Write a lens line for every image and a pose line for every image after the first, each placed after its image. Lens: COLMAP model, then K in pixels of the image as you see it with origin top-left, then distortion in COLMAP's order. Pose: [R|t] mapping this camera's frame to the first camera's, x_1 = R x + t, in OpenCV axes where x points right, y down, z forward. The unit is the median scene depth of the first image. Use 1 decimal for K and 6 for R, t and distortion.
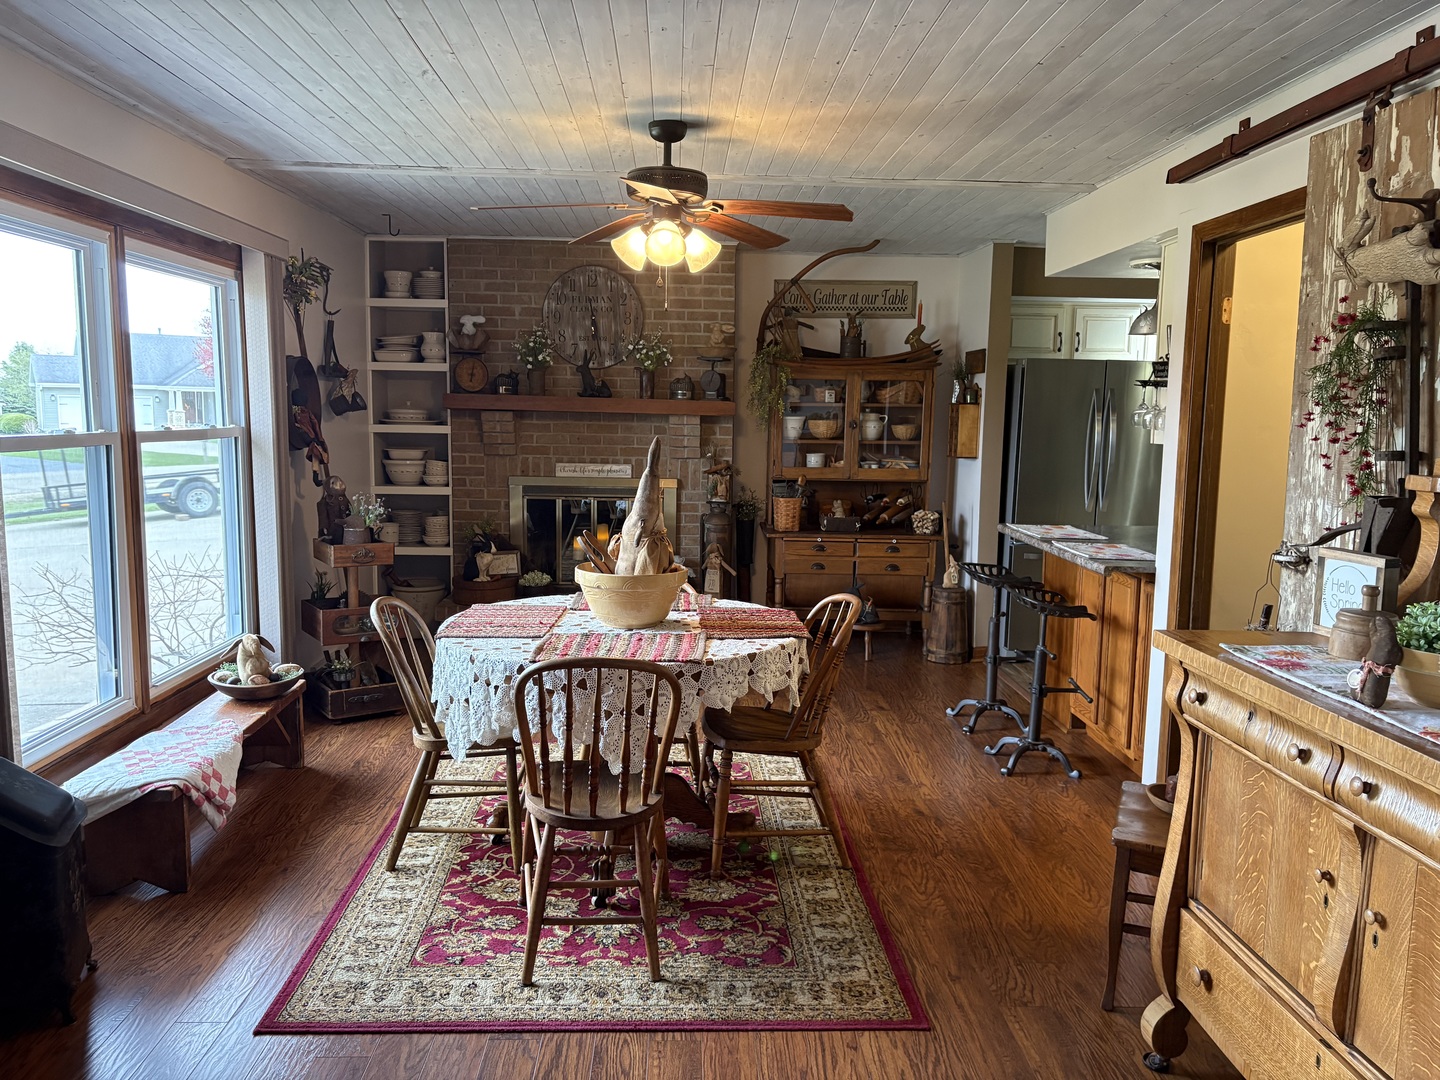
lens RADIAL K [[1095.7, 0, 714.0], [0, 1095.7, 545.8], [0, 0, 1]] dist [0.046593, -0.050815]
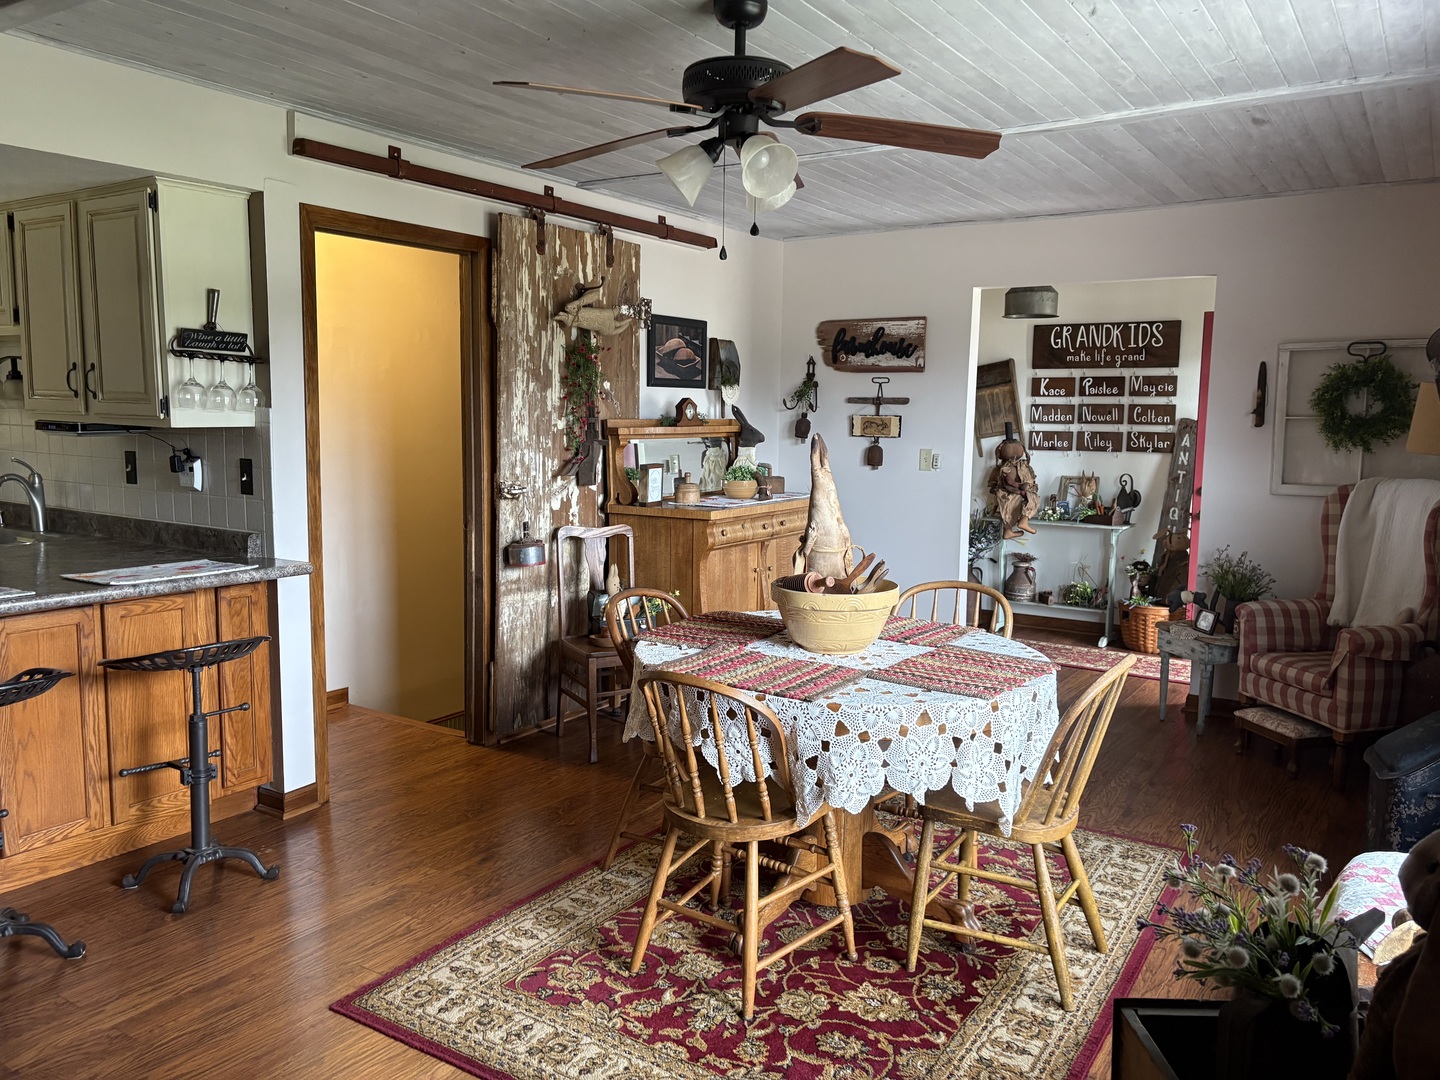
lens RADIAL K [[1095.7, 0, 724.8], [0, 1095.7, 535.5], [0, 0, 1]] dist [0.046593, -0.050815]
pose [[-0.812500, -0.092586, 0.575562, -0.572550], [0.050671, 0.972355, 0.227944, -0.250184], [-0.580755, 0.214369, -0.785347, 1.954642]]
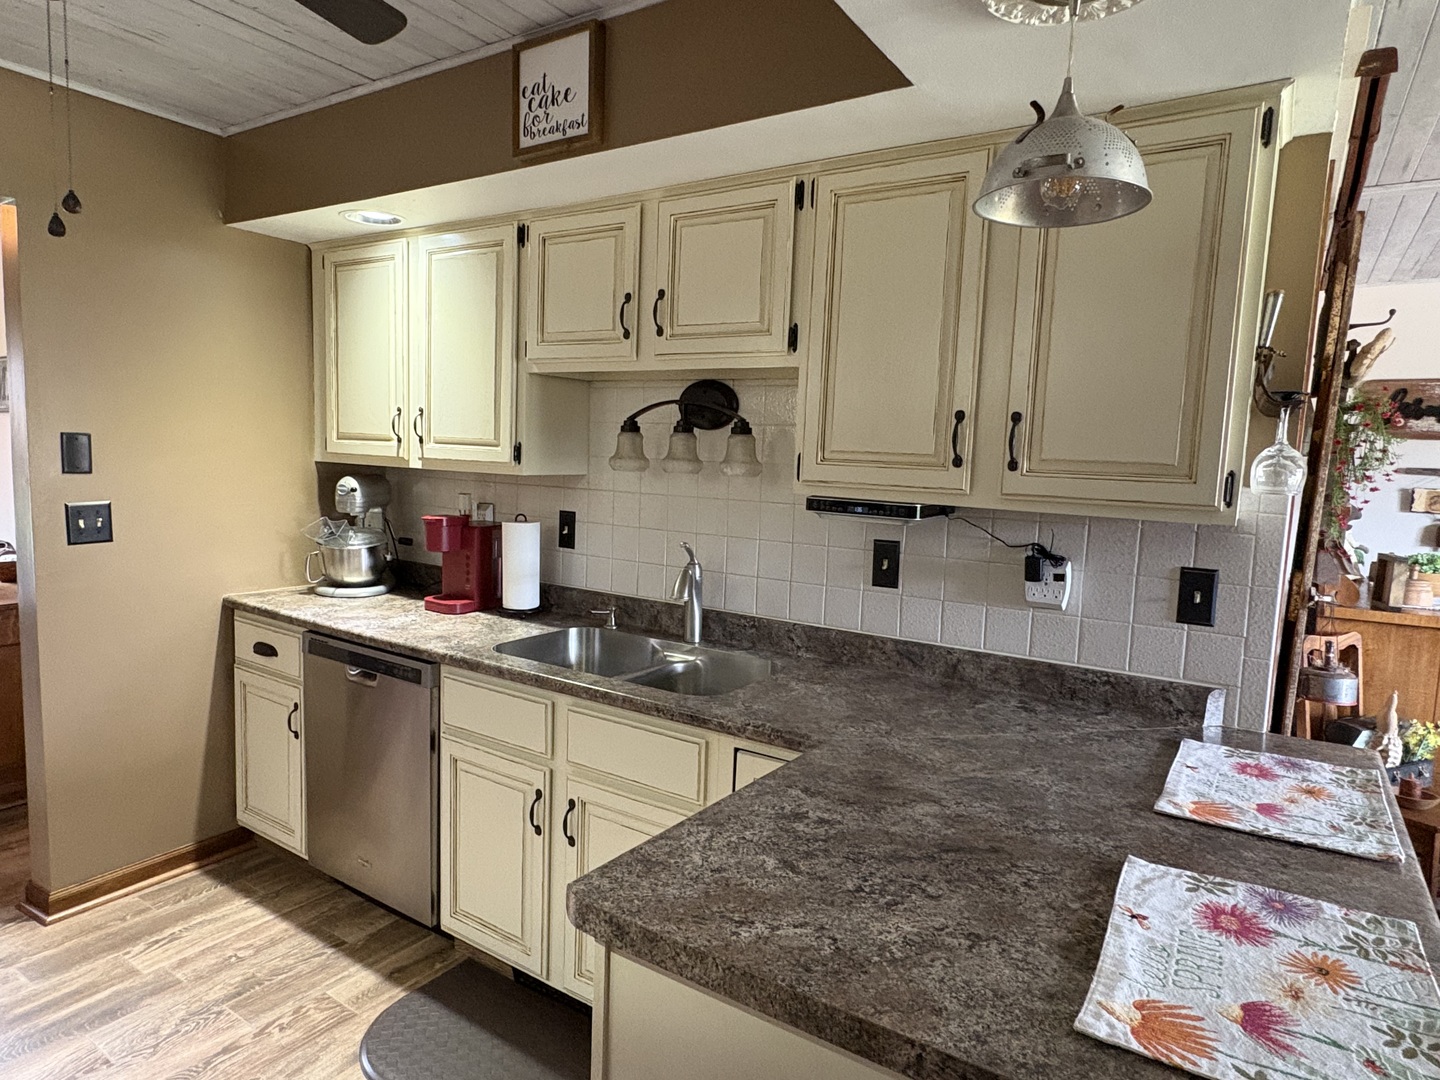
lens RADIAL K [[863.9, 0, 712.5], [0, 863.9, 533.9], [0, 0, 1]] dist [0.024827, 0.001633]
pose [[-0.820329, -0.098798, 0.563293, 0.509460], [0.023788, 0.978217, 0.206217, -0.237695], [-0.571397, 0.182566, -0.800110, 1.957933]]
